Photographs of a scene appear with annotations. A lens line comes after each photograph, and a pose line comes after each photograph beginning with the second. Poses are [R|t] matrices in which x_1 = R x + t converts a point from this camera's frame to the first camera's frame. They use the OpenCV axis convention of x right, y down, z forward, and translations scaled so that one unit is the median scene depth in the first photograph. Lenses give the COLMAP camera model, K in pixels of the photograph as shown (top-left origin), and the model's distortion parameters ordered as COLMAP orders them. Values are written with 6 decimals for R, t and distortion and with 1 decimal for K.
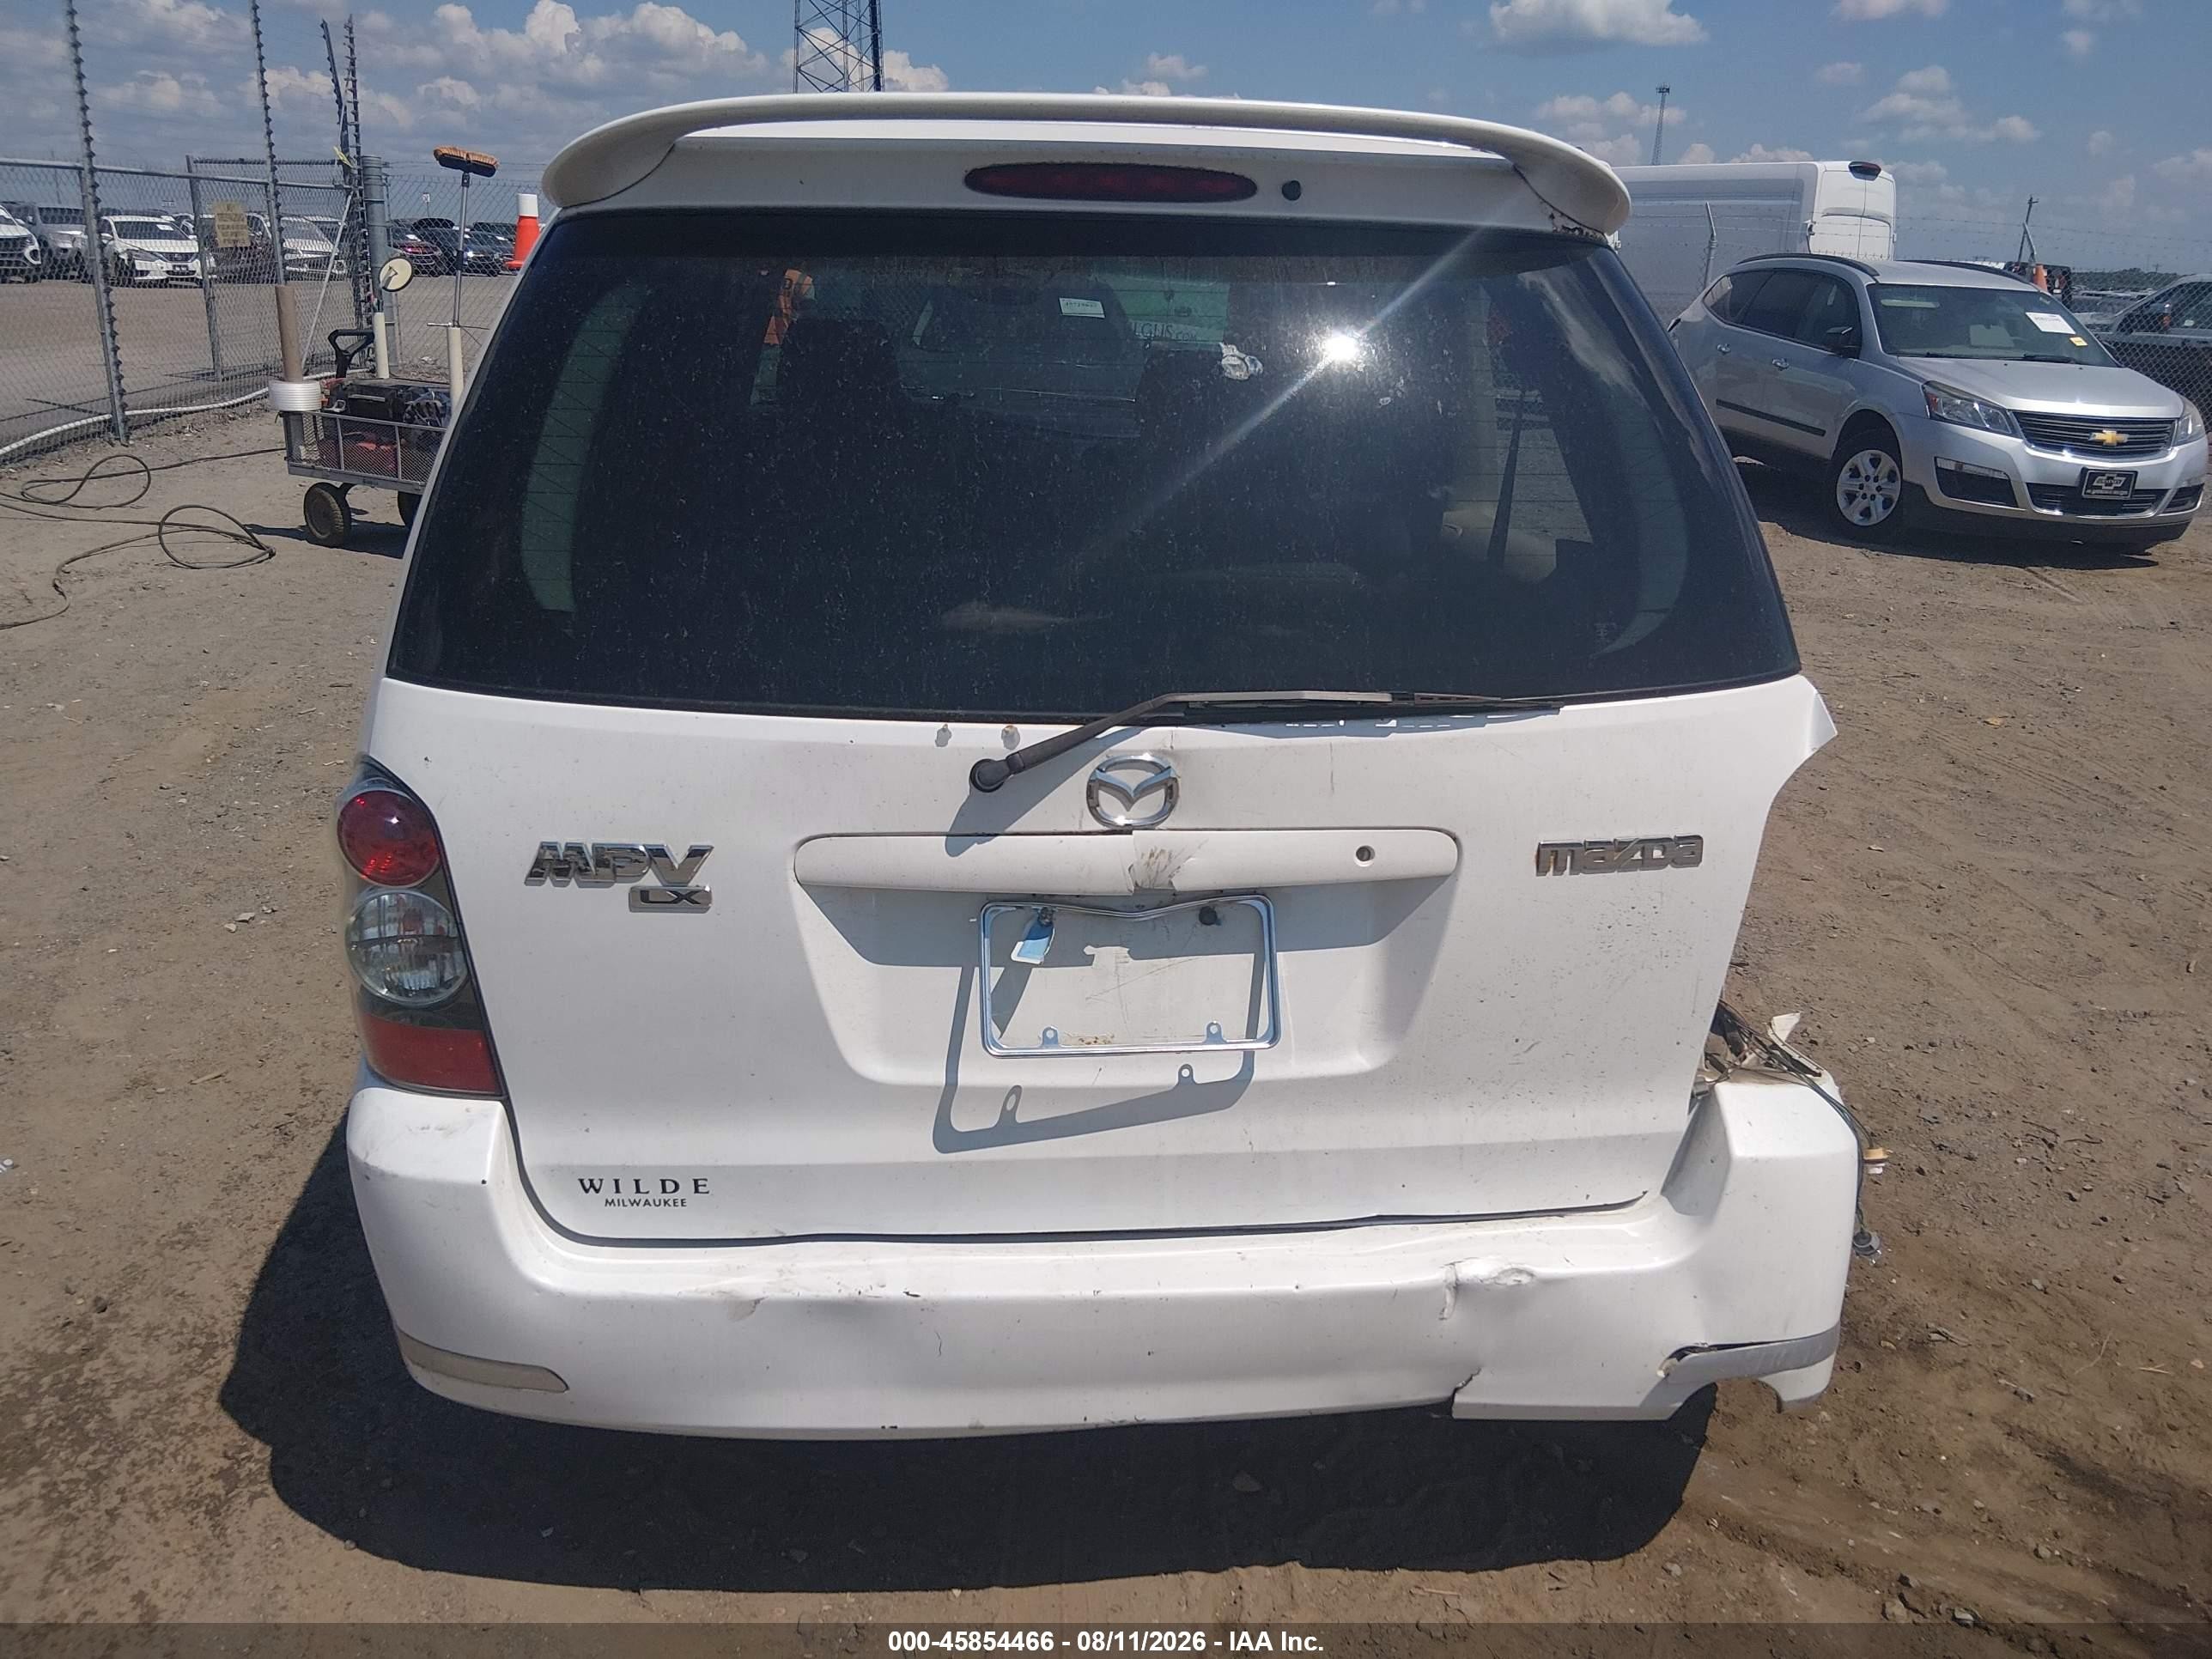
lens RADIAL K [[1686.8, 0, 1092.3], [0, 1686.8, 829.1], [0, 0, 1]] dist [0.012313, -0.037936]
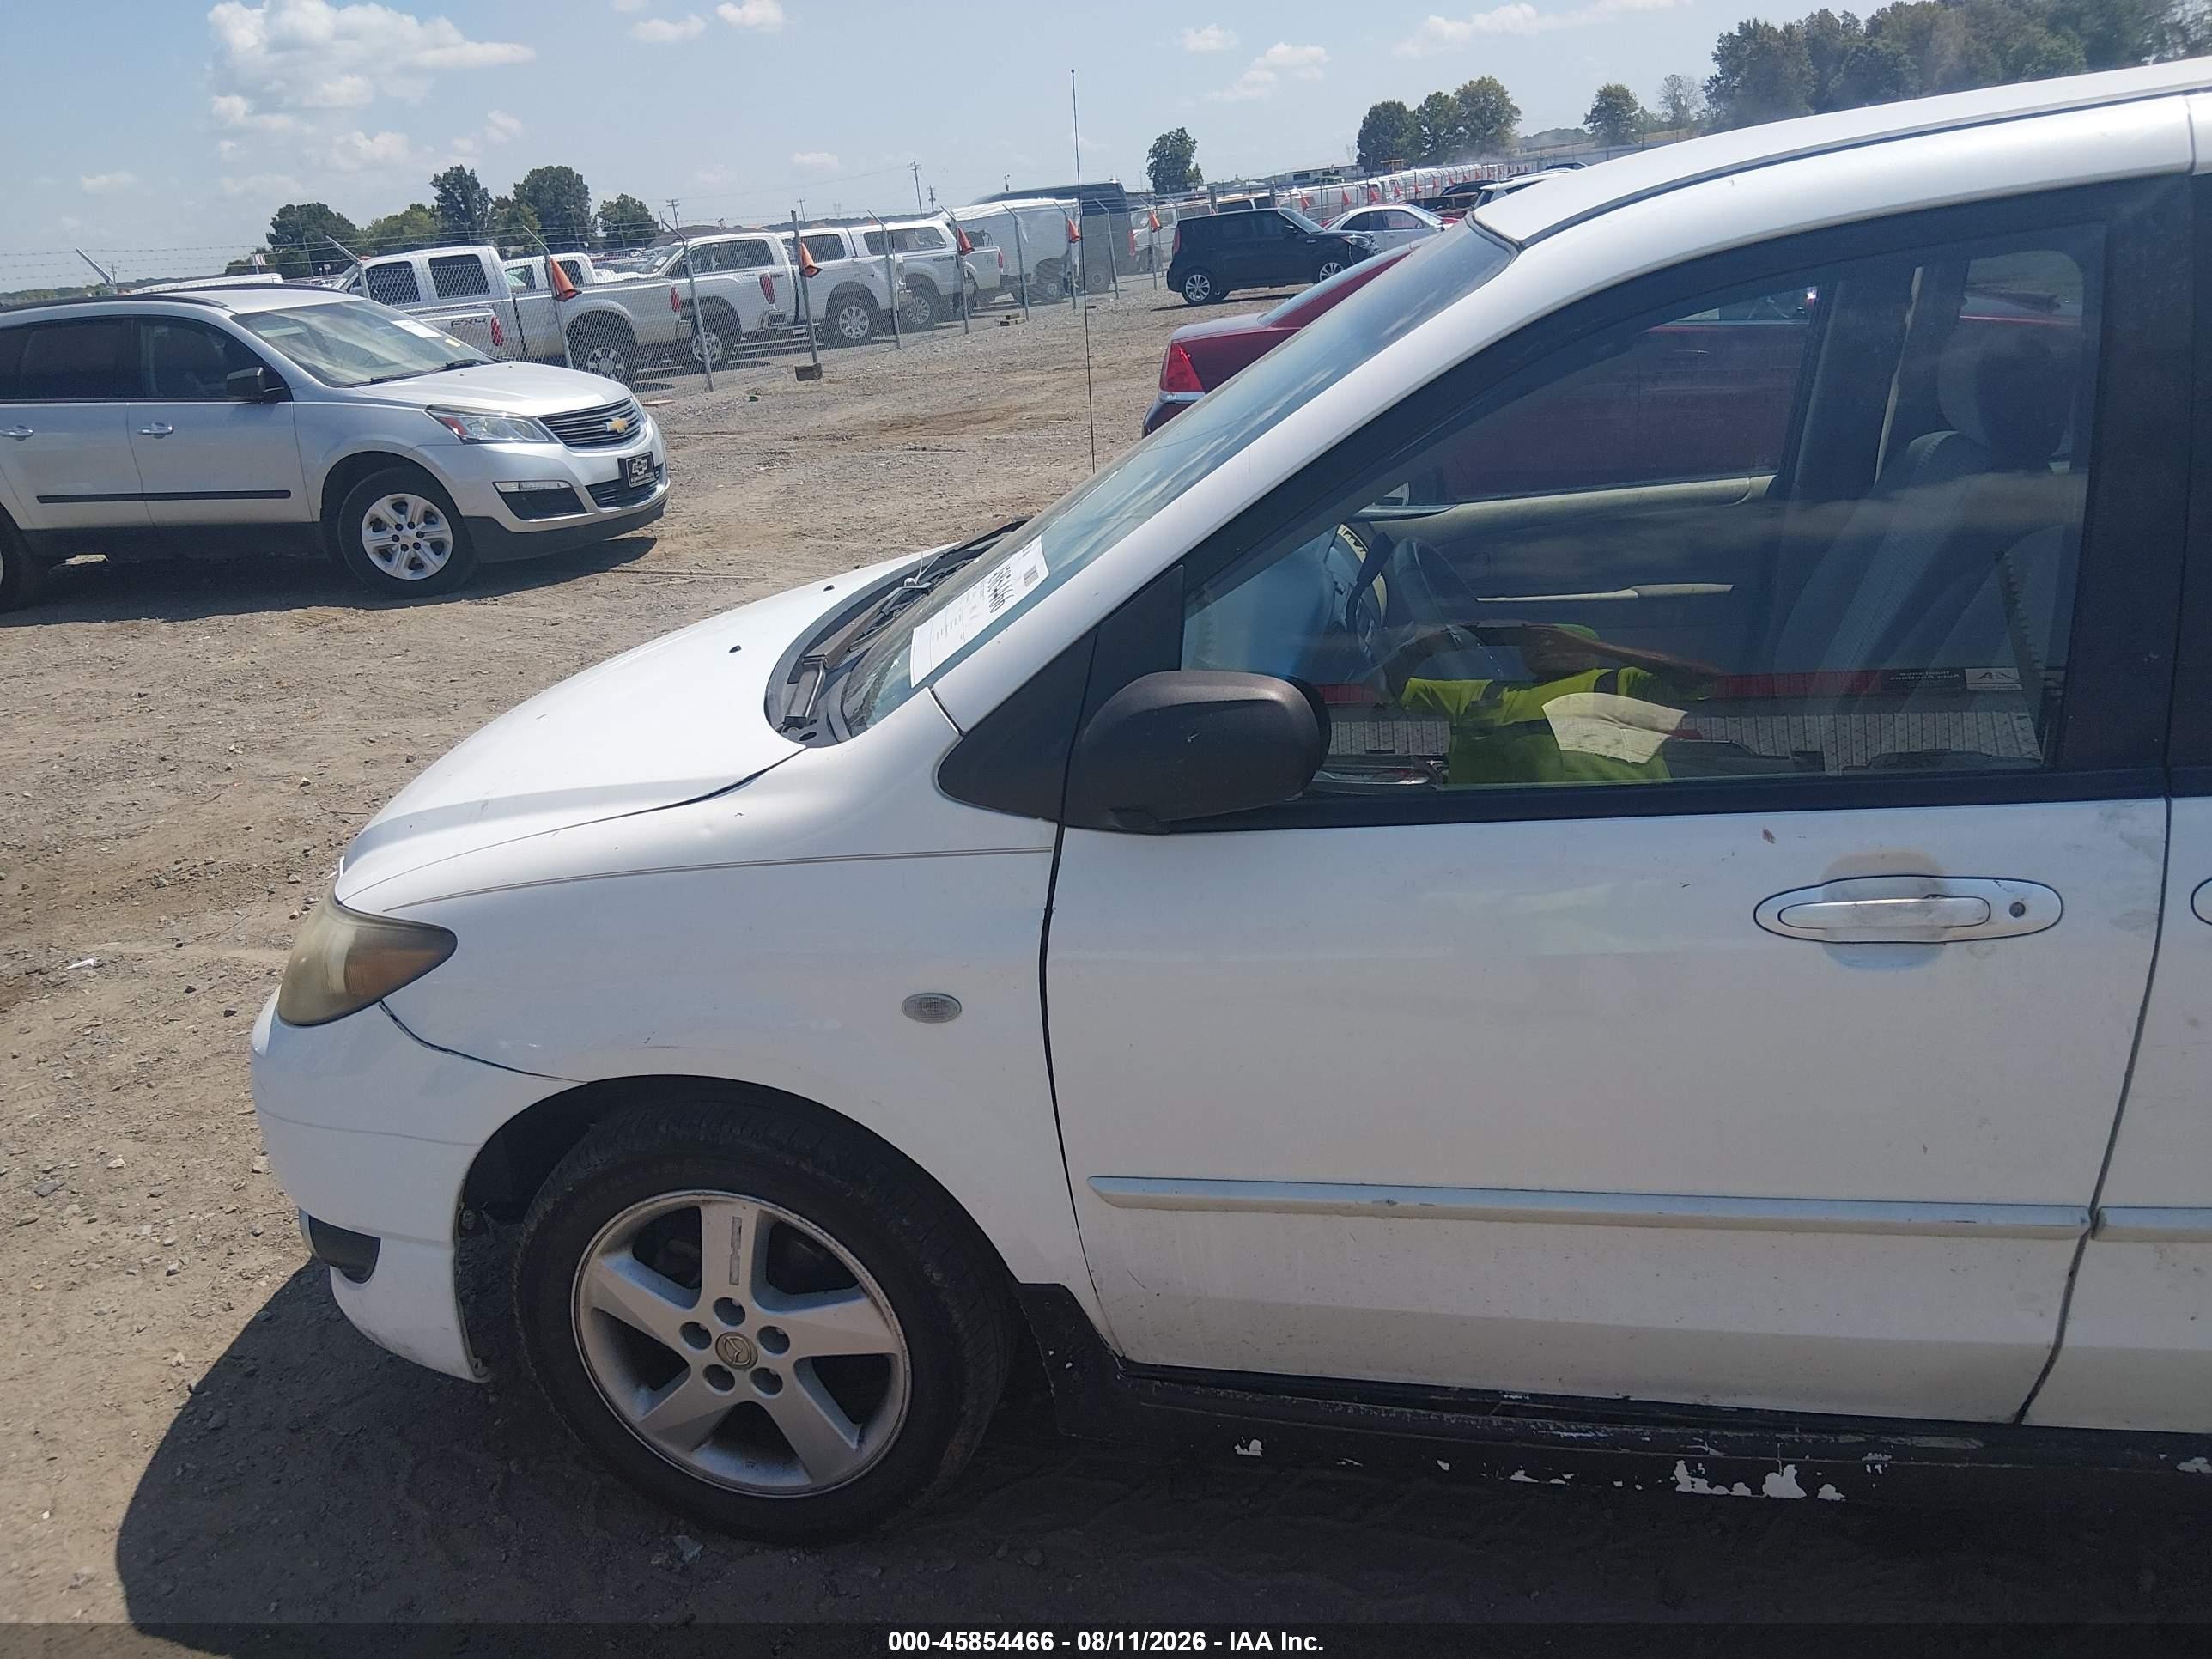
lens RADIAL K [[1664.2, 0, 1102.6], [0, 1664.2, 836.6], [0, 0, 1]] dist [0.089179, -0.142856]
pose [[0.306846, -0.393301, 0.866695, -0.358163], [0.401242, 0.879202, 0.256920, -0.212493], [-0.863047, 0.268919, 0.427589, 0.524545]]
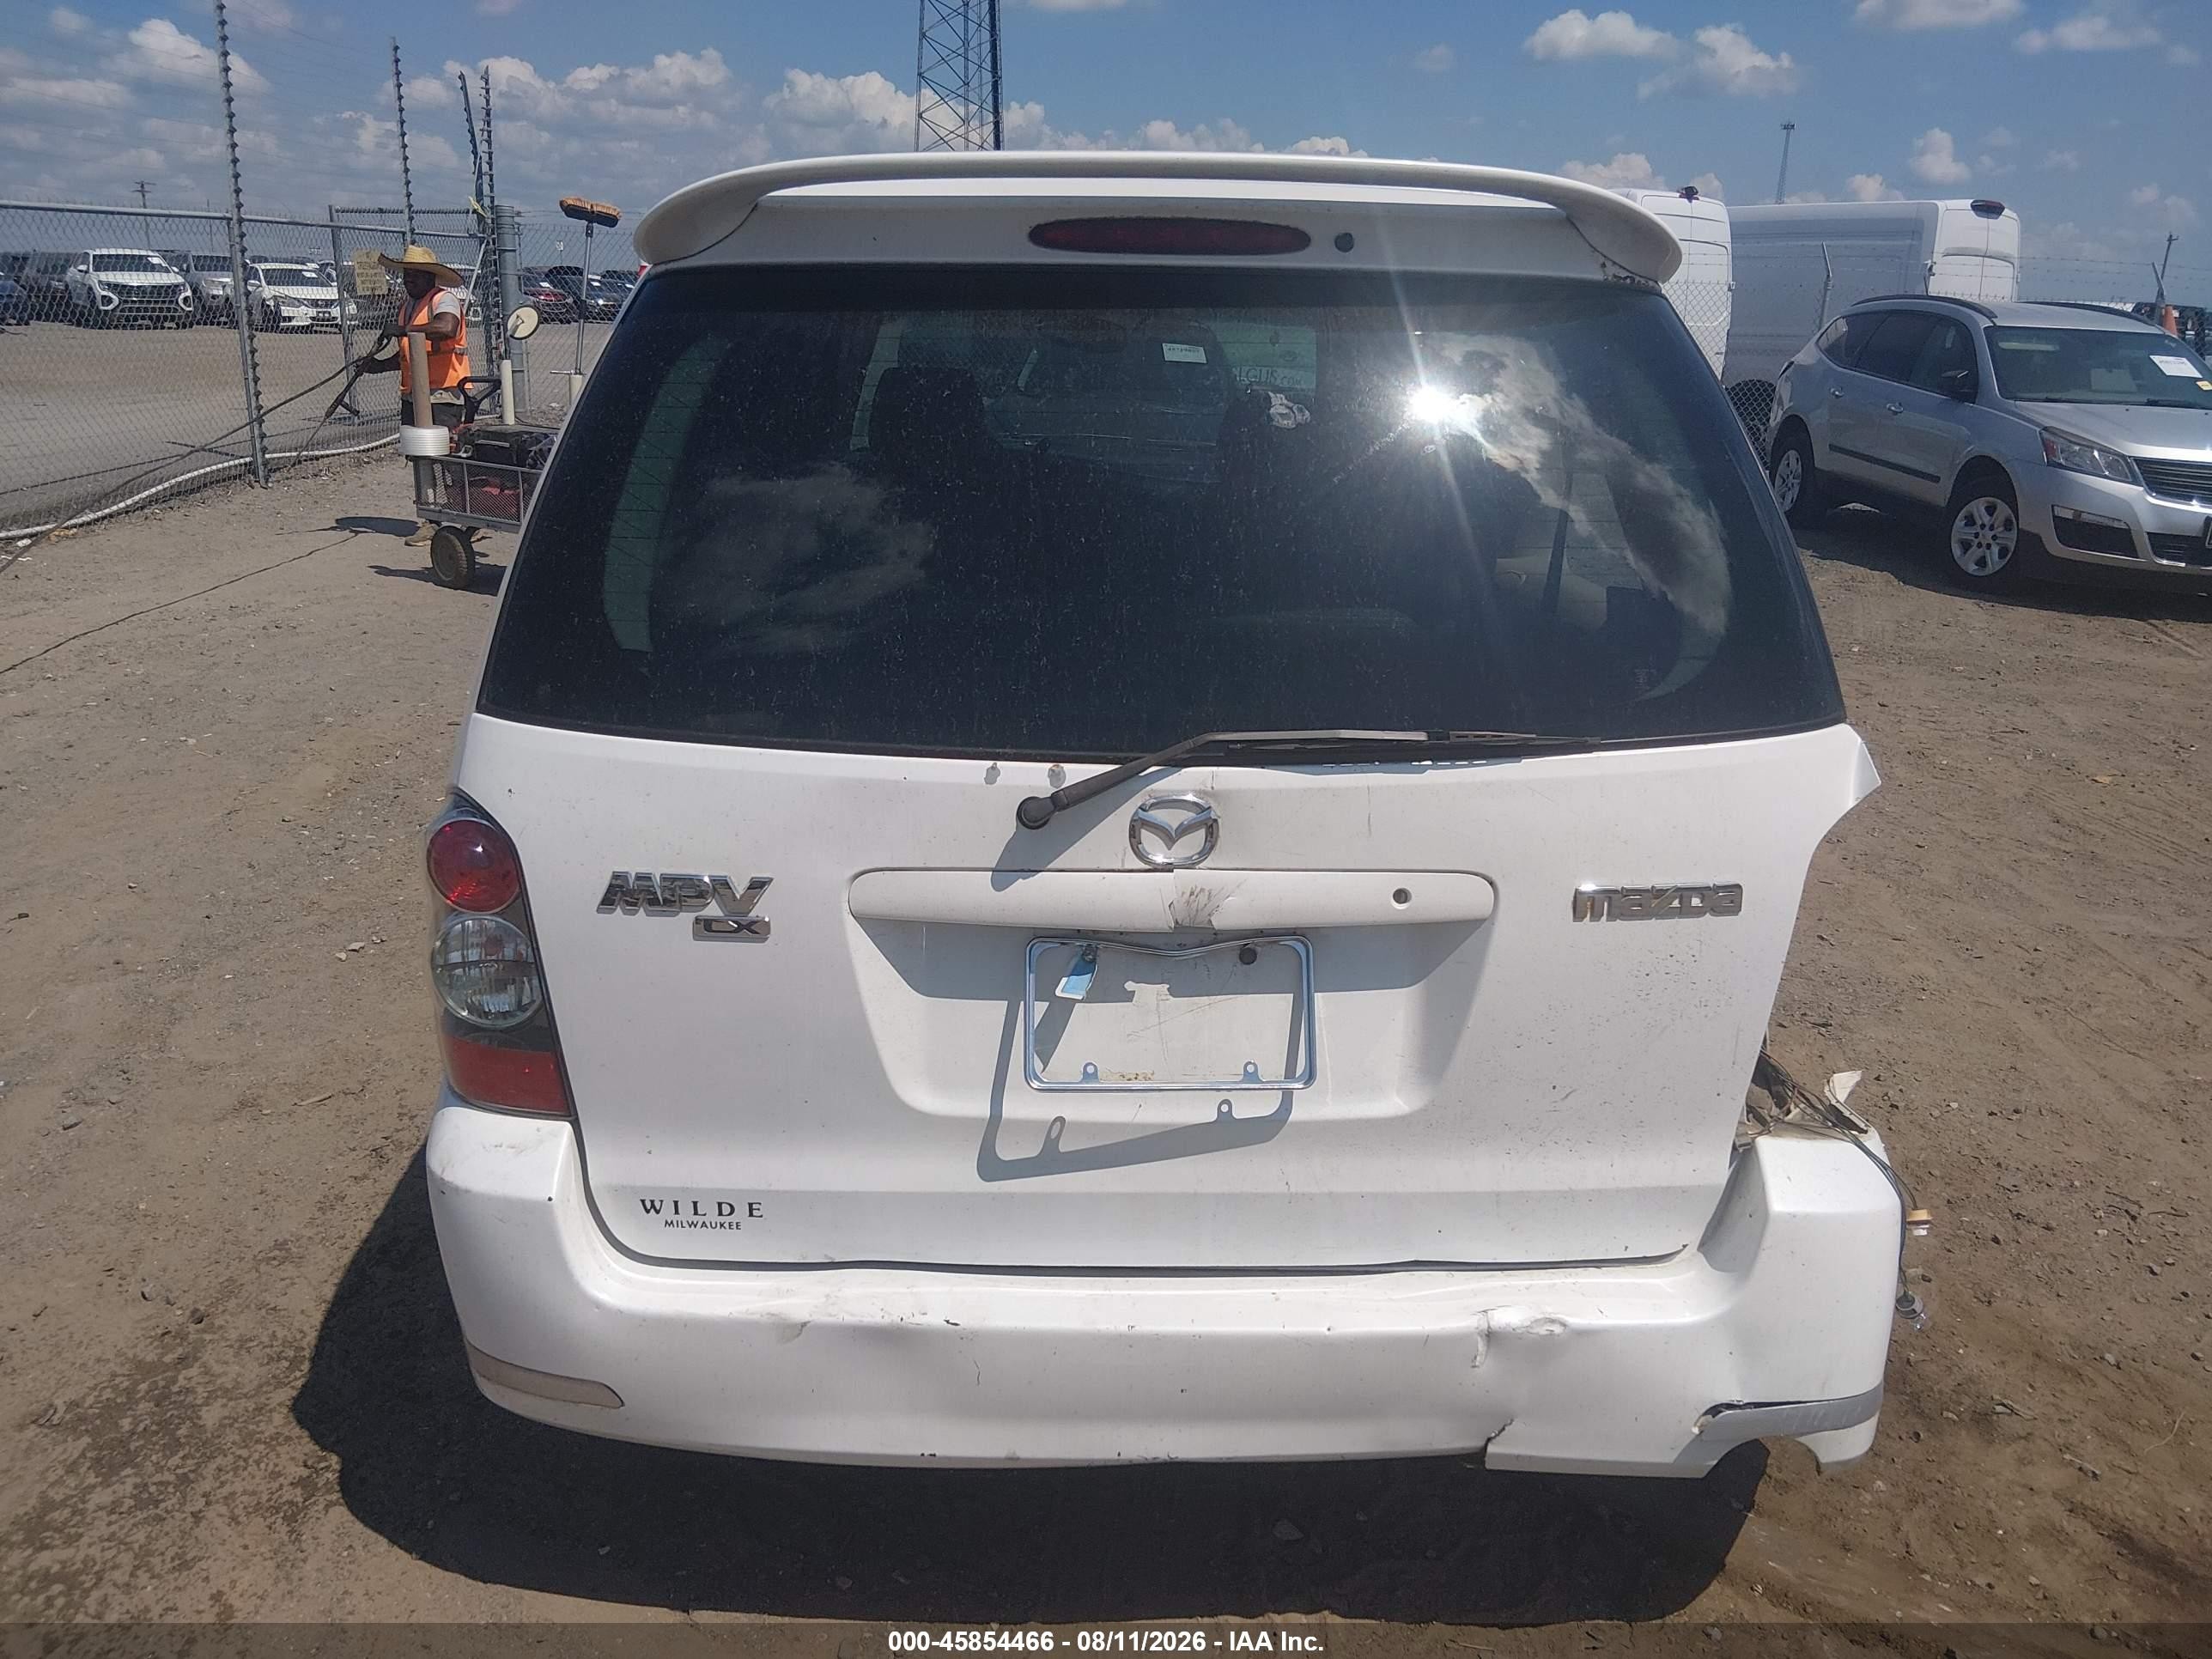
lens RADIAL K [[1729.0, 0, 1084.3], [0, 1729.0, 840.9], [0, 0, 1]] dist [0.025795, -0.052613]
pose [[0.996890, 0.017942, -0.076742, 0.038931], [-0.019774, 0.999536, -0.023174, 0.006888], [0.076291, 0.024620, 0.996782, -0.033570]]
